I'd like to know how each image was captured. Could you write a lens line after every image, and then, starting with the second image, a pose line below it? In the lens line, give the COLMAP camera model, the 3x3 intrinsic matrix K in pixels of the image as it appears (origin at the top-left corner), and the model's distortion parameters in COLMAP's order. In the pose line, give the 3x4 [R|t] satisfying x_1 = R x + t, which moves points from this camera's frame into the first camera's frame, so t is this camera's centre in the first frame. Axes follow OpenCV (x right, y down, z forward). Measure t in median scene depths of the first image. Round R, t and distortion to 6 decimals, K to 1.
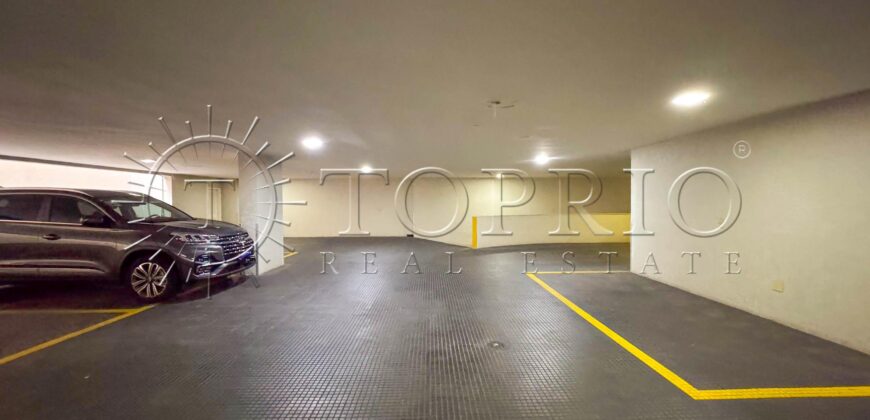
lens RADIAL K [[348.1, 0, 437.1], [0, 348.1, 209.1], [0, 0, 1]] dist [-0.003282, 0.000535]
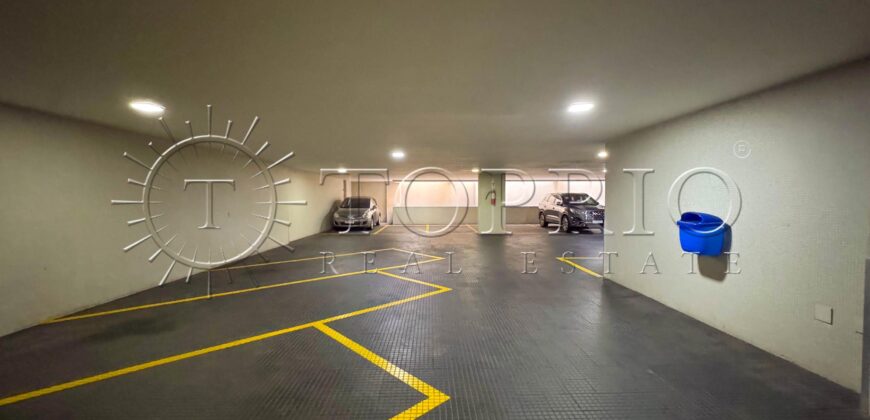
lens RADIAL K [[348.1, 0, 434.0], [0, 348.1, 207.4], [0, 0, 1]] dist [-0.003282, 0.000535]
pose [[0.999923, -0.003805, -0.011797, -0.280089], [0.003744, 0.999980, -0.005187, -0.001275], [0.011817, 0.005143, 0.999917, -0.004249]]
